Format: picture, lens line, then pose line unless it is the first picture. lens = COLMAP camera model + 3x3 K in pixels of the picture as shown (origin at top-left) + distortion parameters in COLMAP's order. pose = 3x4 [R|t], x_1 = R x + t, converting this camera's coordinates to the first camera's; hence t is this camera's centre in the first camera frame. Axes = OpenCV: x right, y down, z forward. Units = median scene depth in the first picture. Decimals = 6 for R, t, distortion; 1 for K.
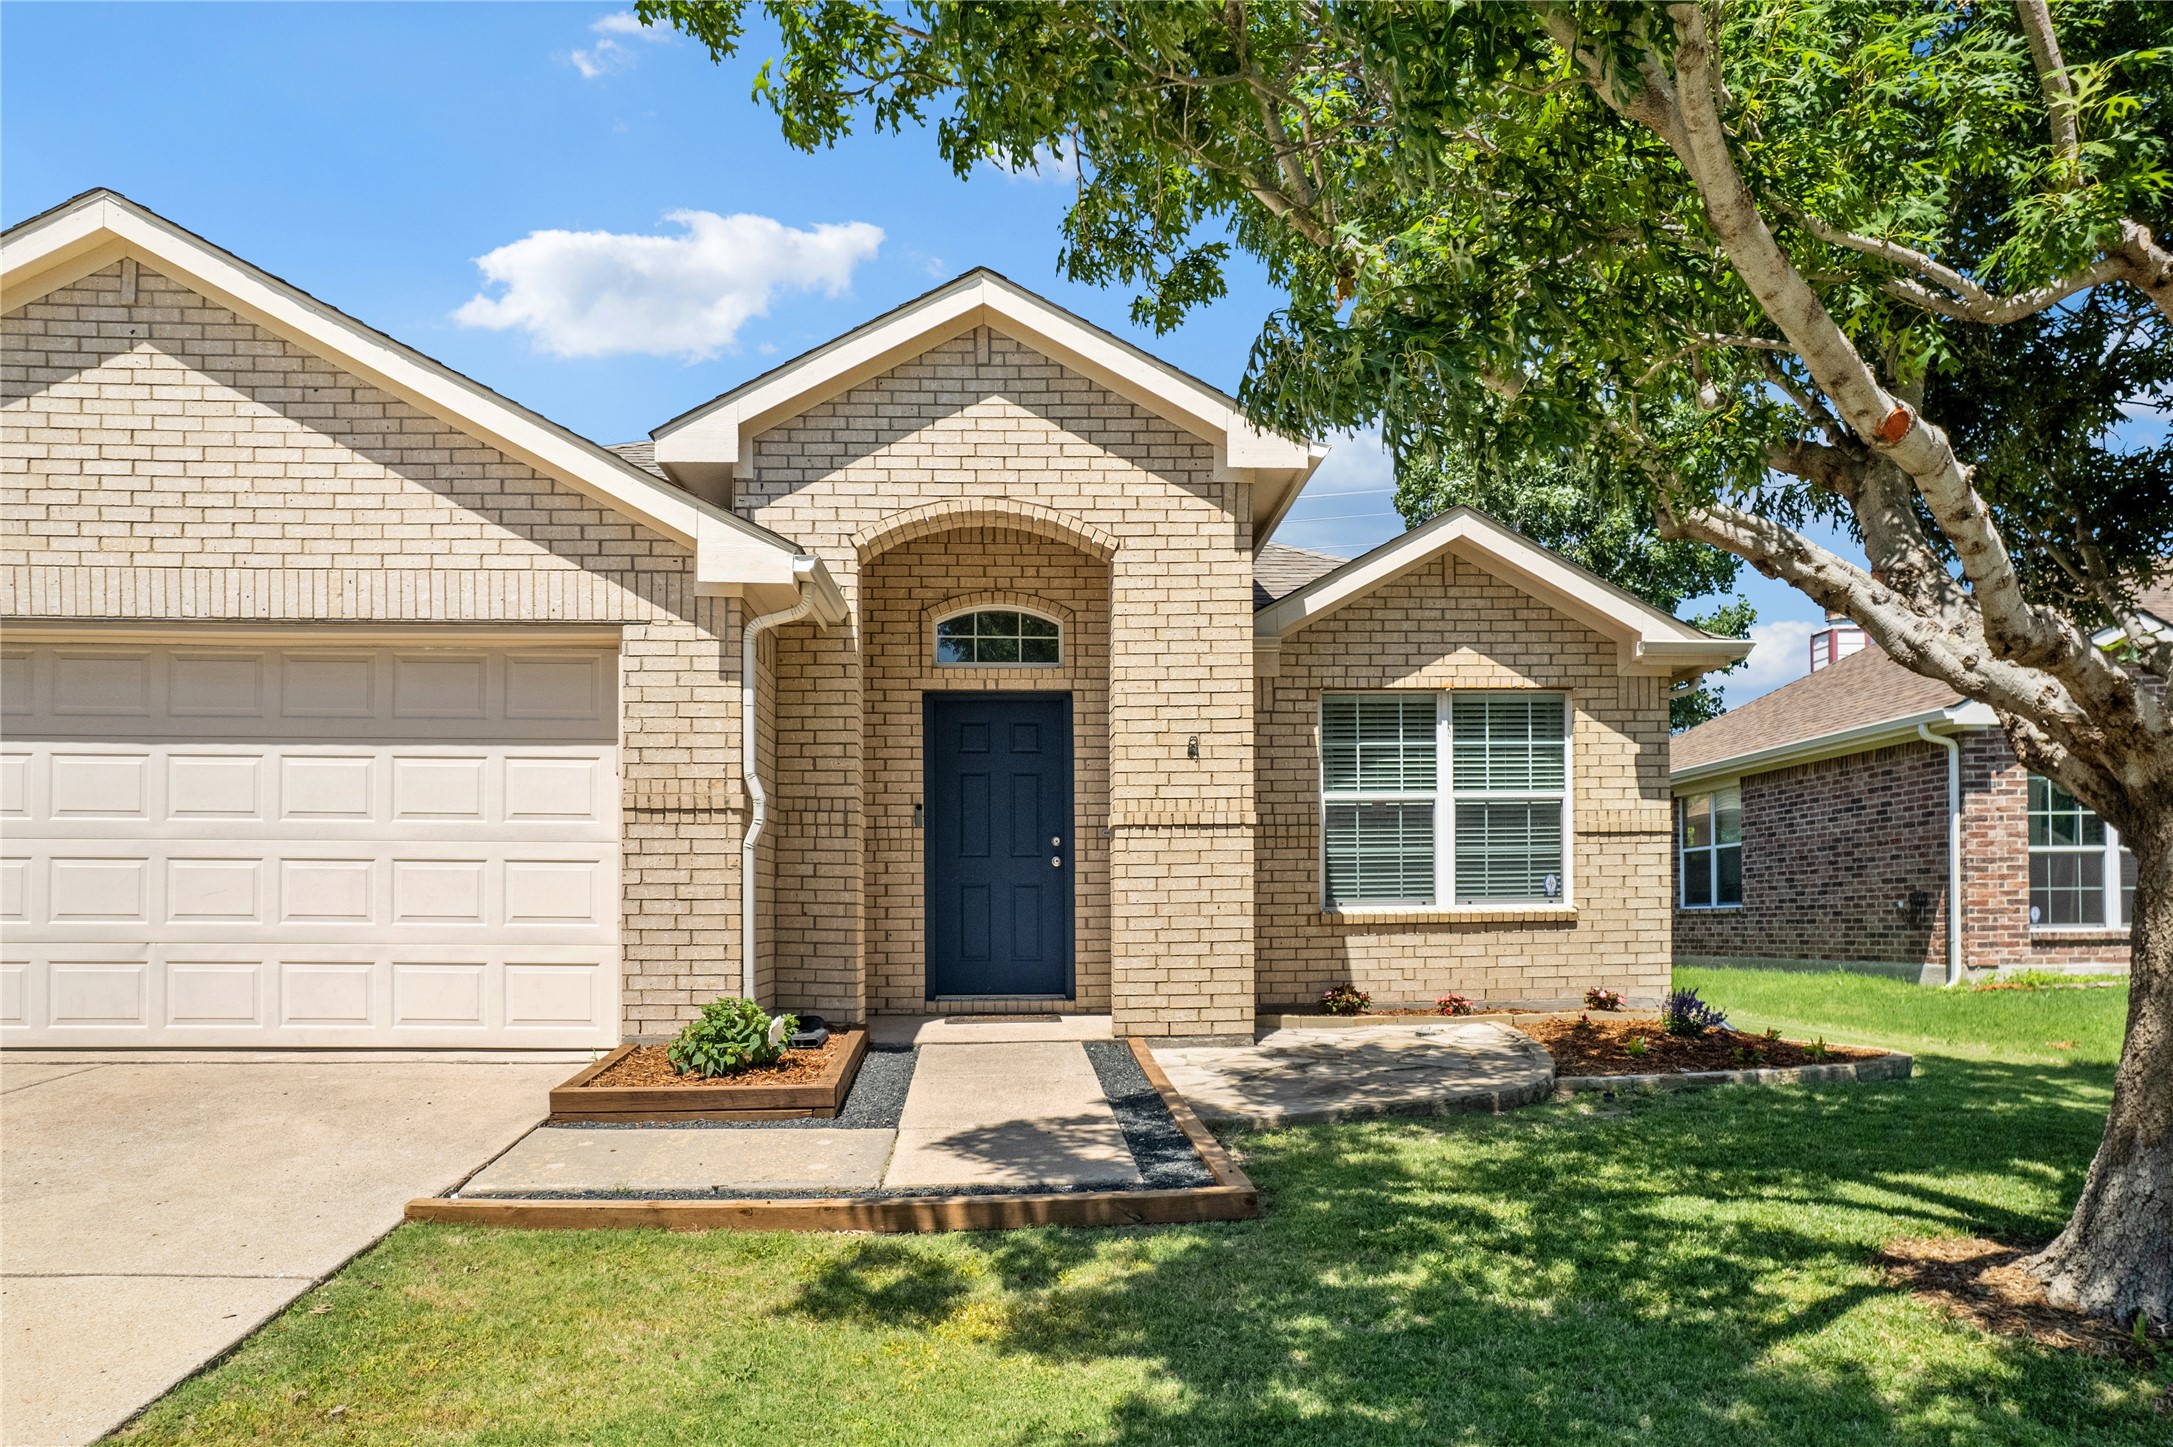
lens RADIAL K [[1385.6, 0, 1080.6], [0, 1385.6, 839.5], [0, 0, 1]] dist [-0.026768, -0.000436]
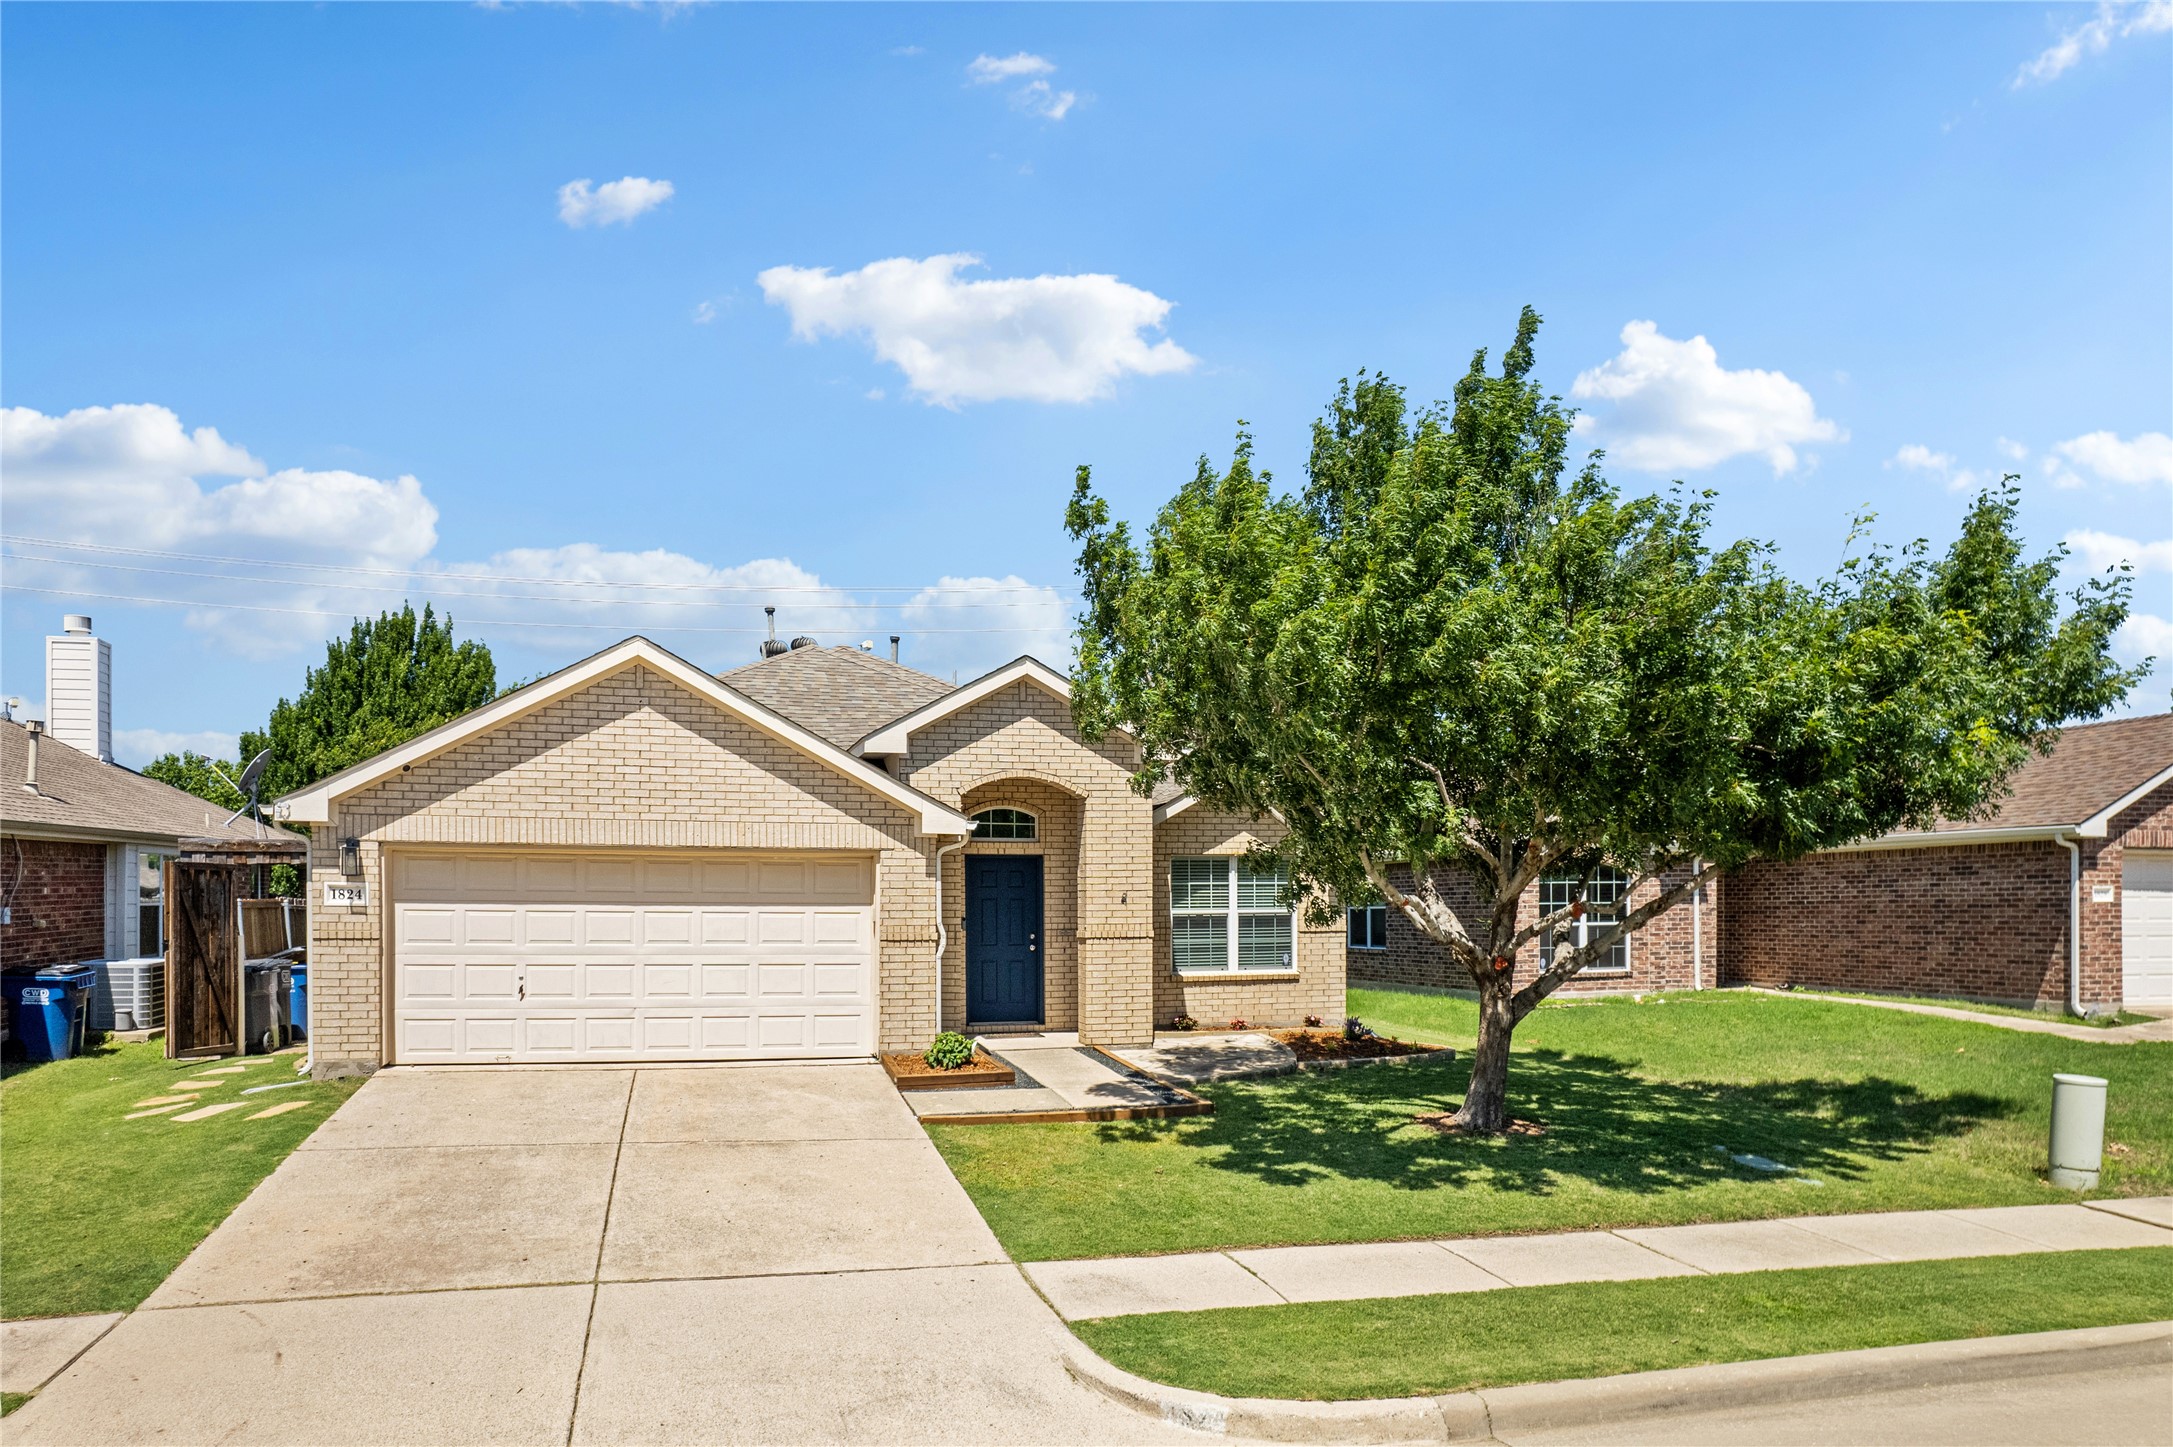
lens RADIAL K [[1408.2, 0, 1086.5], [0, 1408.2, 723.5], [0, 0, 1]] dist [0.008818, 0.000135]
pose [[0.973231, 0.034585, 0.227214, -0.446983], [-0.018209, 0.997108, -0.073779, -0.168543], [-0.229108, 0.067667, 0.971046, -0.991953]]
